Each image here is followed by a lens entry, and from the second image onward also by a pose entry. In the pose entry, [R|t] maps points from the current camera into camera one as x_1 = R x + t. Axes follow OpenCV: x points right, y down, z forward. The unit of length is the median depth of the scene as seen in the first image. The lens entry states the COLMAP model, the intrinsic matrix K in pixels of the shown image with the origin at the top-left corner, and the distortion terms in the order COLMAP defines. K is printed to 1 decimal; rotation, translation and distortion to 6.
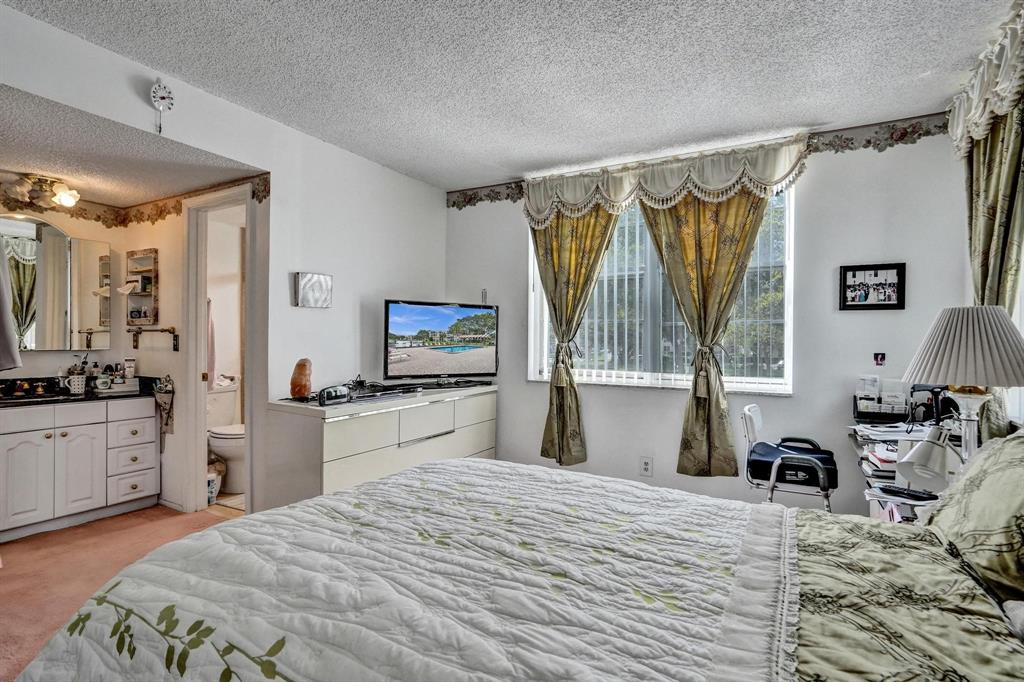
lens RADIAL K [[508.9, 0, 512.0], [0, 508.9, 341.0], [0, 0, 1]] dist [-0.043830, 0.026458]
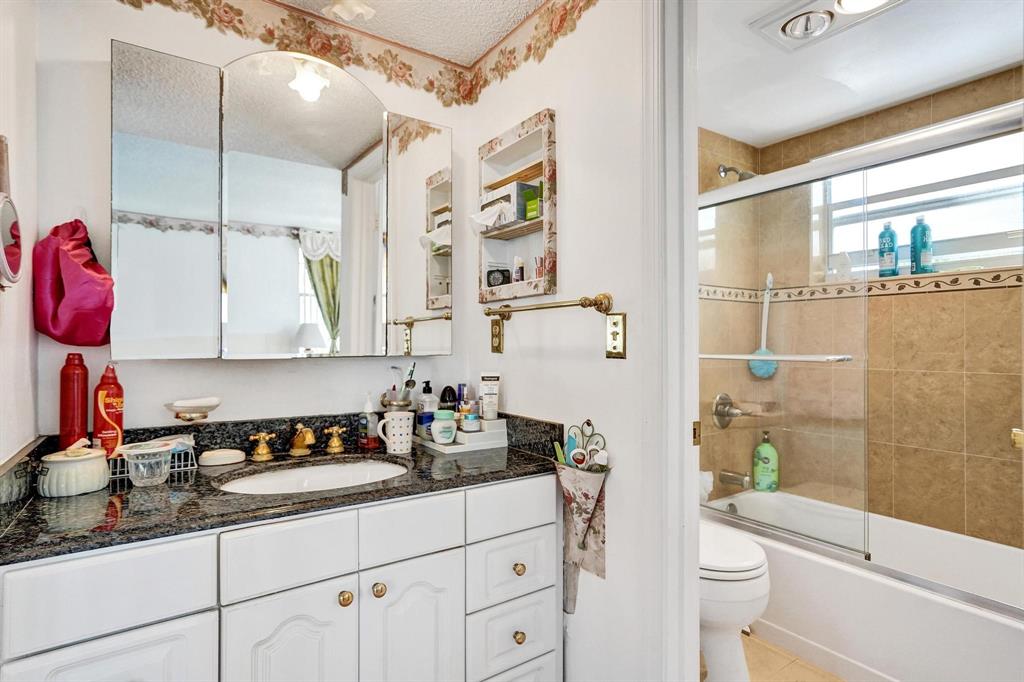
lens RADIAL K [[508.9, 0, 512.0], [0, 508.9, 341.0], [0, 0, 1]] dist [-0.043830, 0.026458]
pose [[0.898025, -0.009488, -0.439842, -0.558203], [0.002693, 0.999867, -0.016069, 0.012473], [0.439936, 0.013246, 0.897931, 0.614164]]
